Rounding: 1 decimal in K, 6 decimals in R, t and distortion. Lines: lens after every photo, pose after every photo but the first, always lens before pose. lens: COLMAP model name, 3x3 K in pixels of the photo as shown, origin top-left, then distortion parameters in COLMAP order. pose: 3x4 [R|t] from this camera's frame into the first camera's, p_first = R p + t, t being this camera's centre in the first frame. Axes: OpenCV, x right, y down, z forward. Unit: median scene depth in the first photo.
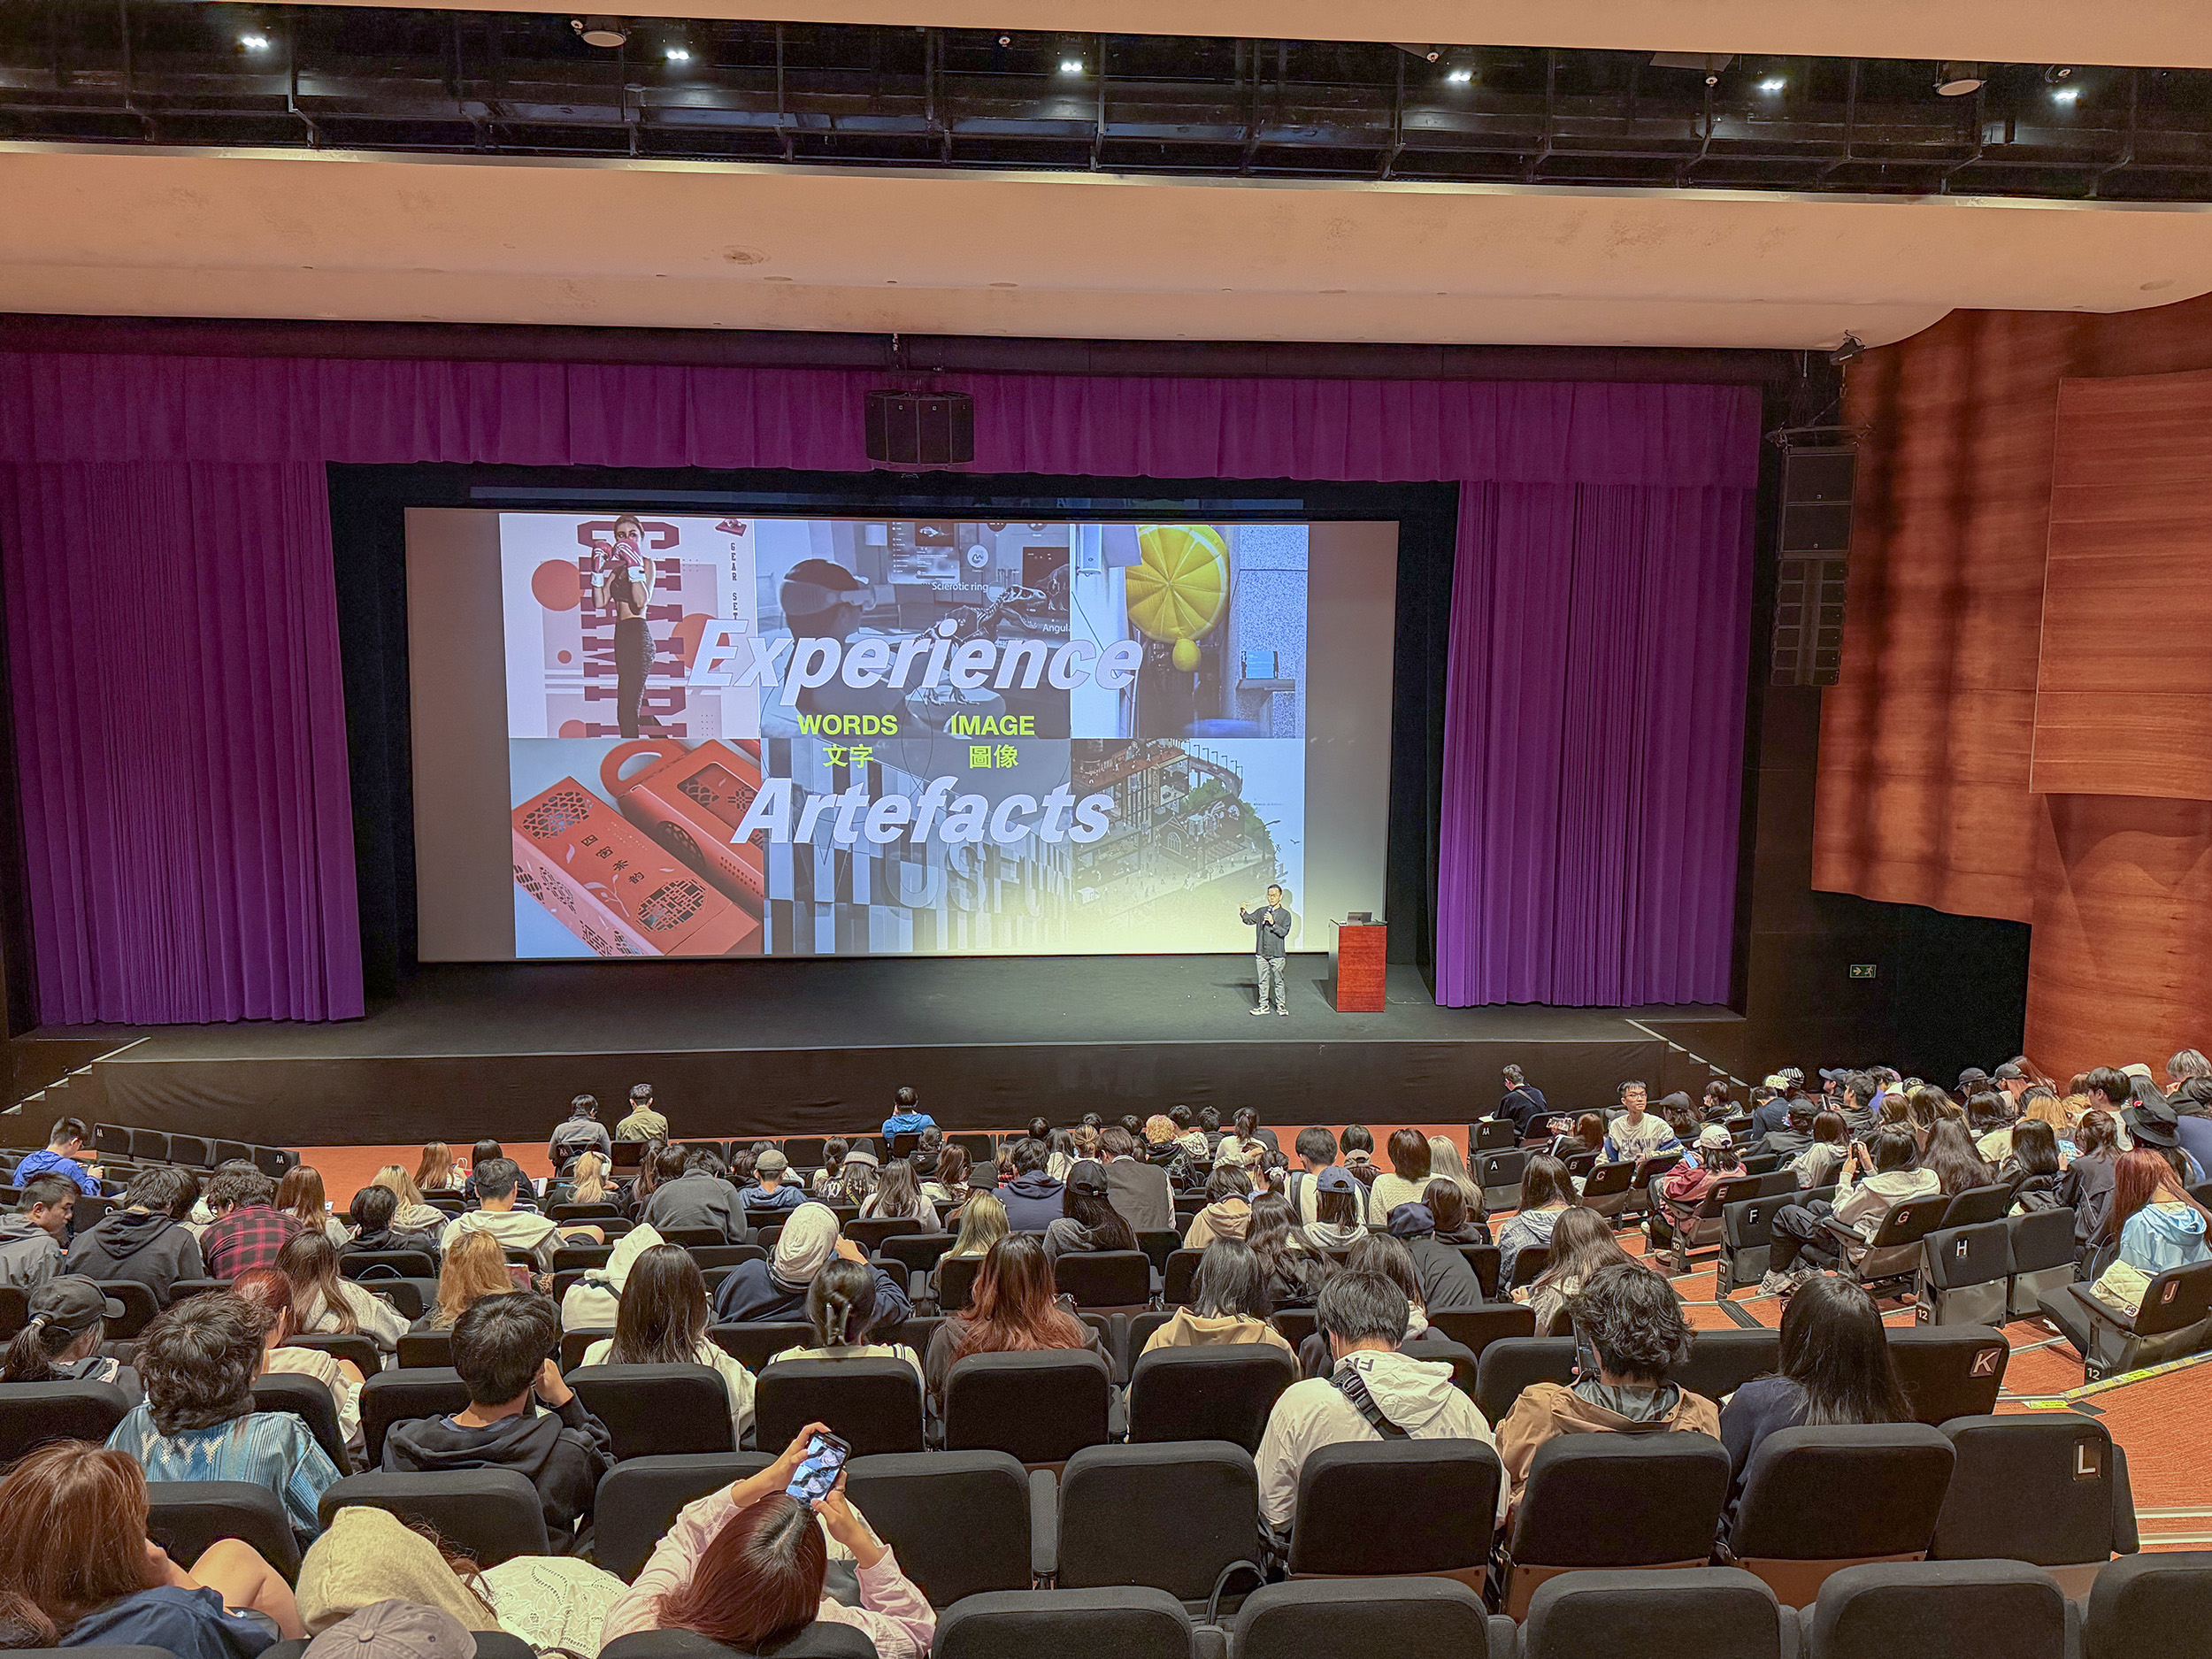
lens RADIAL K [[1552.2, 0, 1092.8], [0, 1552.2, 827.1], [0, 0, 1]] dist [0.004264, -0.002317]
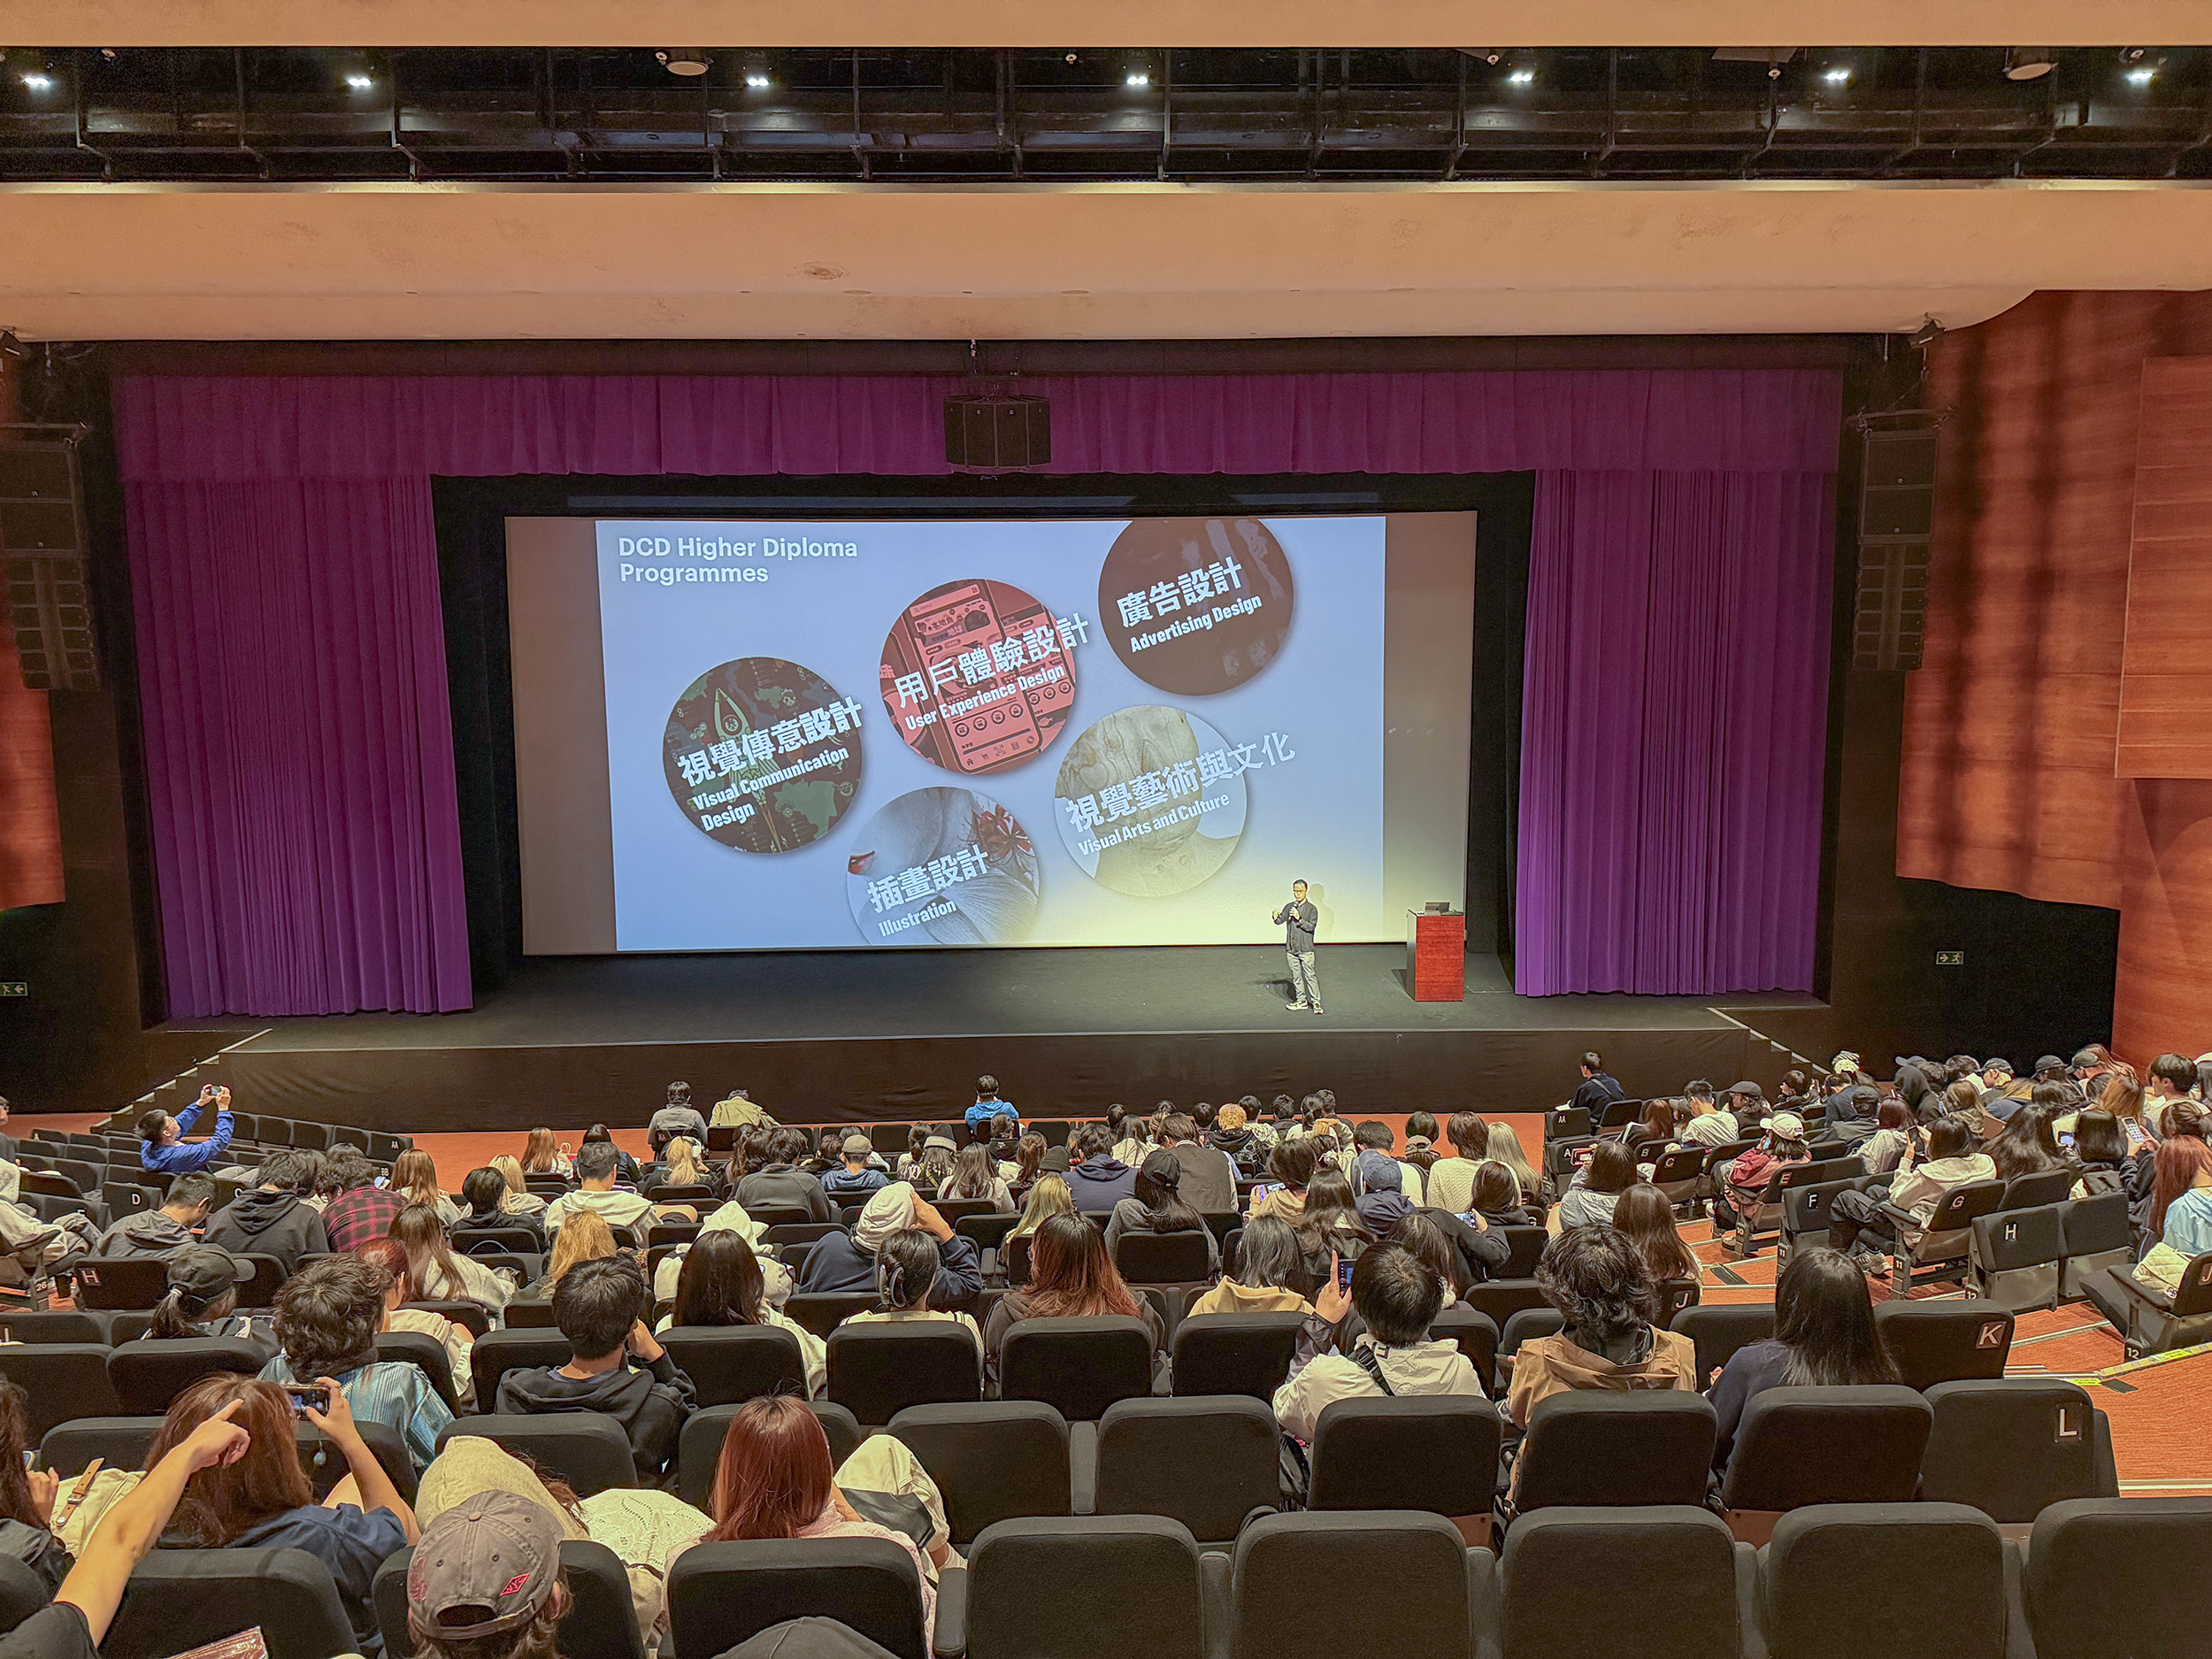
lens RADIAL K [[1550.7, 0, 1108.3], [0, 1550.7, 826.7], [0, 0, 1]] dist [0.004828, -0.003187]
pose [[0.998762, -0.008740, -0.048972, 0.009432], [0.009050, 0.999940, 0.006122, -0.002596], [0.048916, -0.006557, 0.998781, -0.019157]]
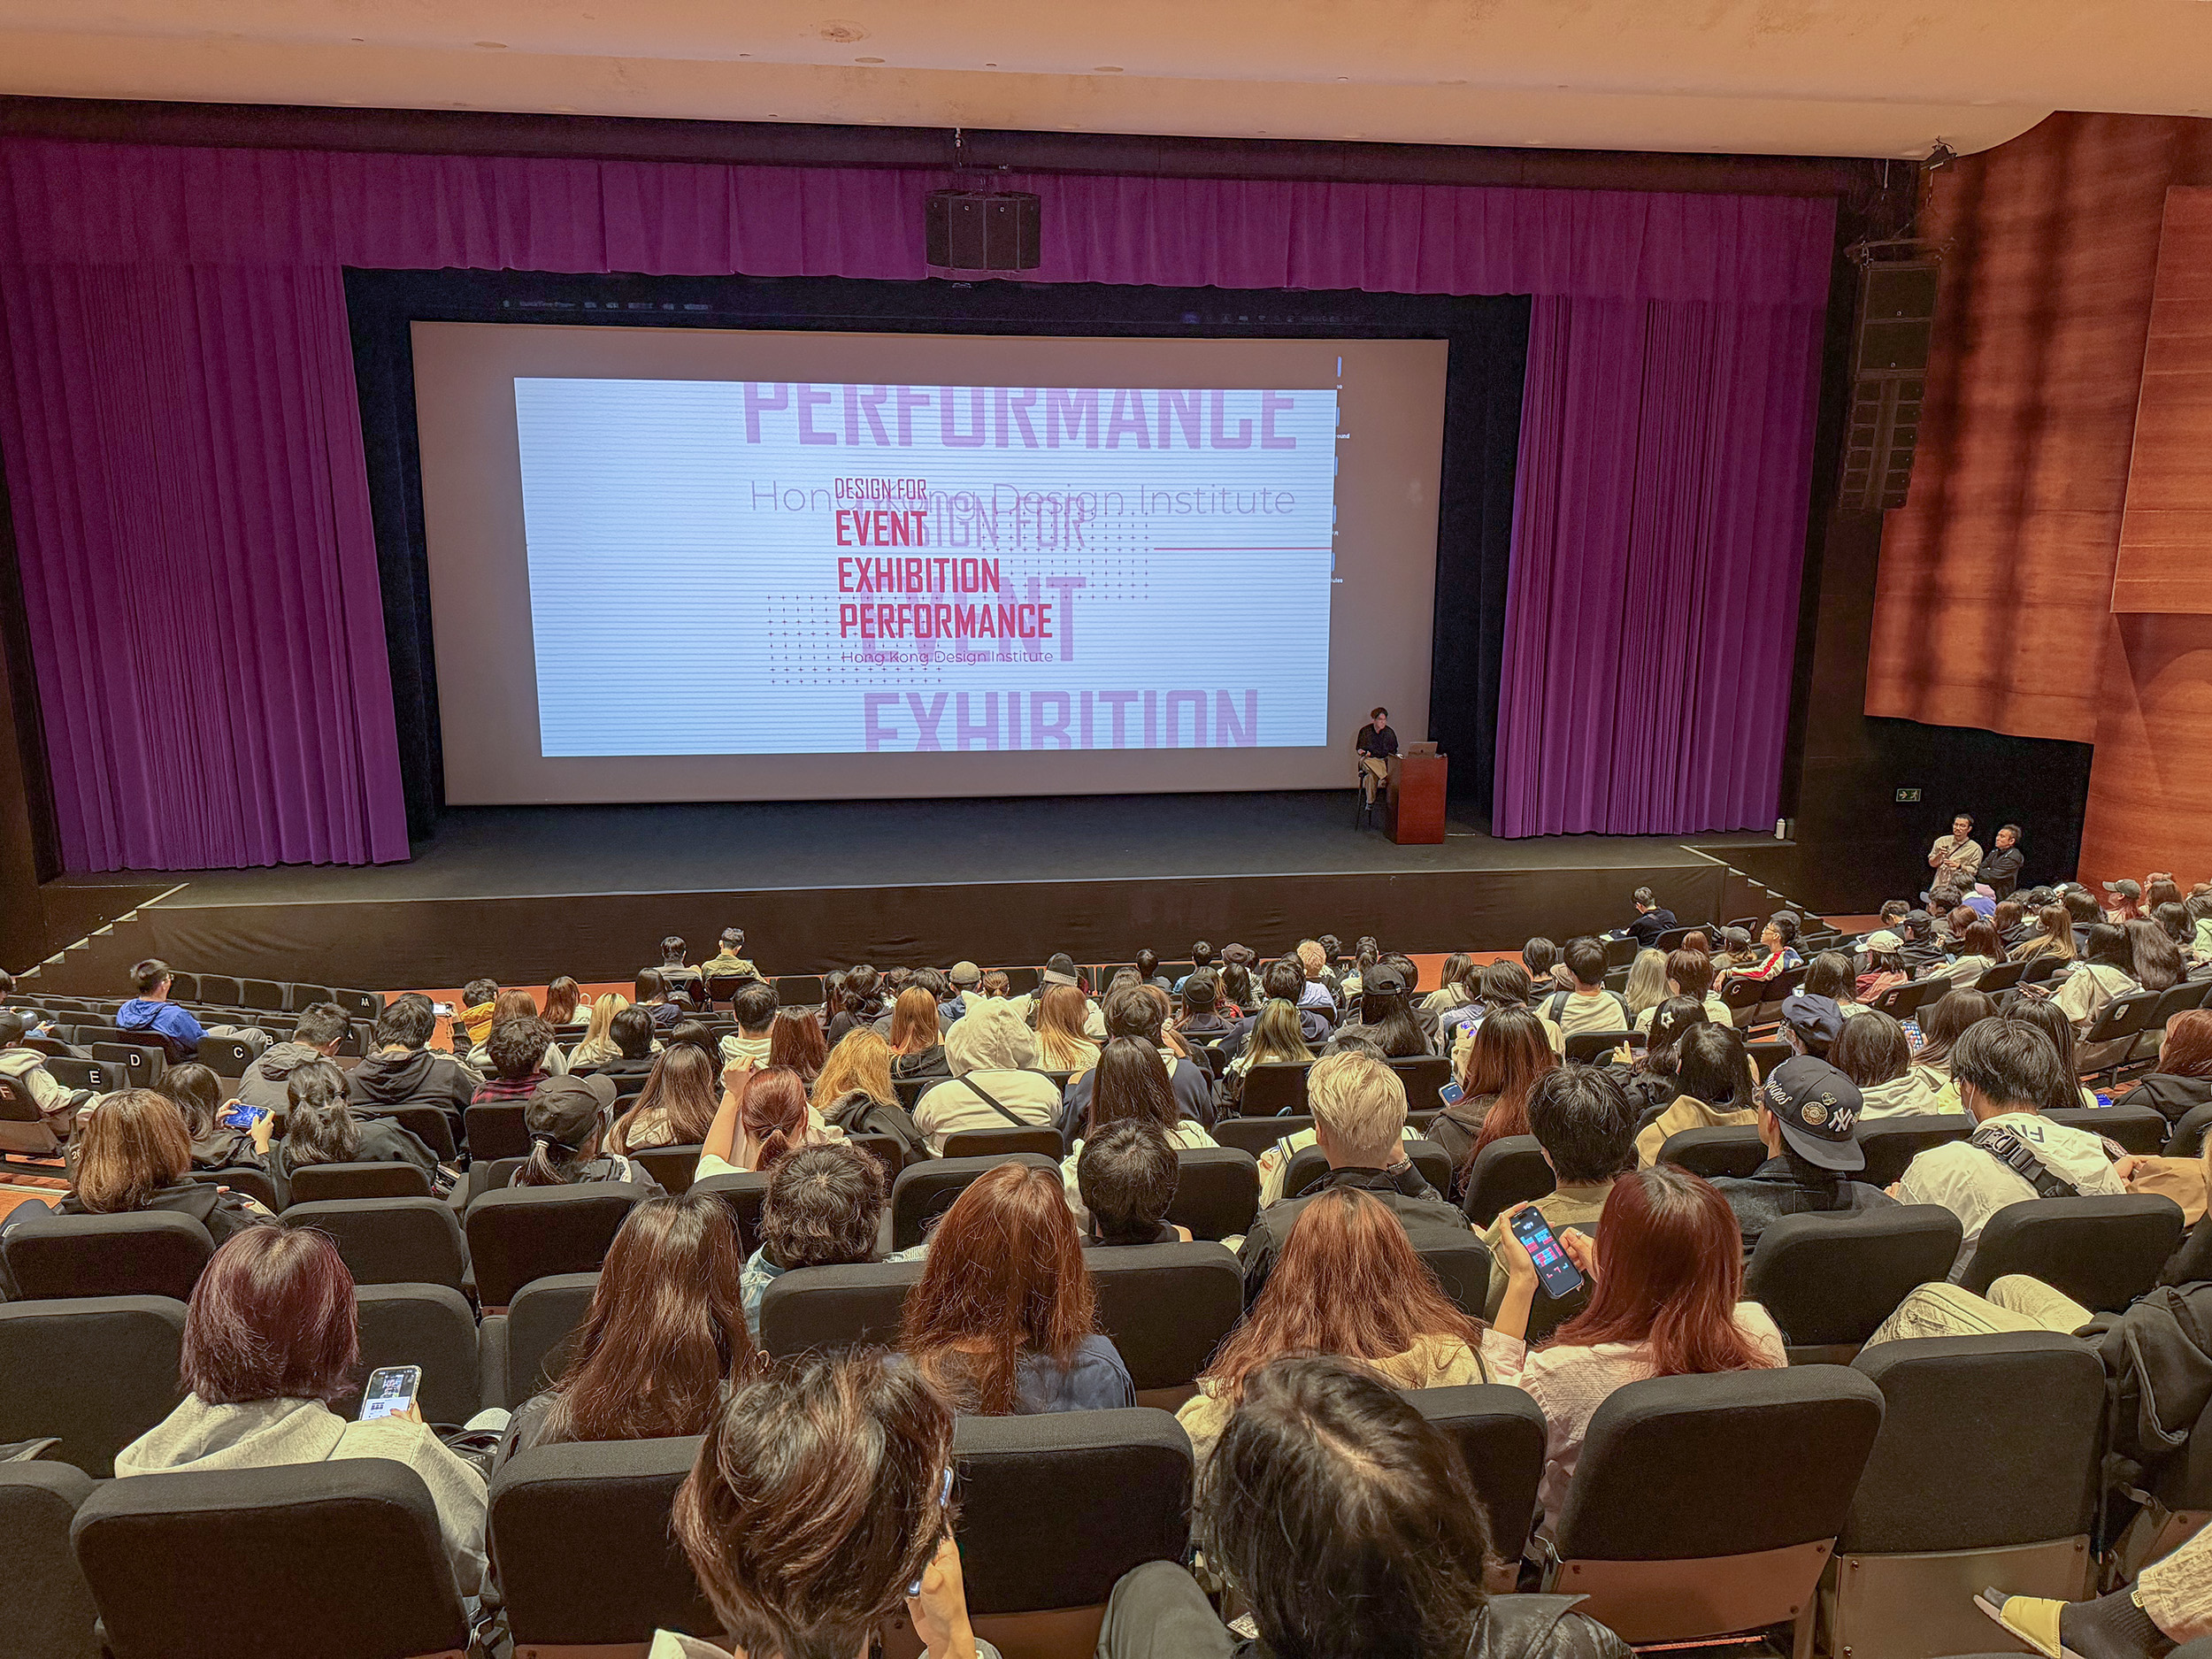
lens RADIAL K [[1559.7, 0, 1106.0], [0, 1559.7, 829.5], [0, 0, 1]] dist [-0.008469, 0.009556]
pose [[0.998374, -0.013126, 0.055477, -0.100491], [0.007639, 0.995159, 0.097978, 0.013355], [-0.056494, -0.097395, 0.993641, 0.017712]]
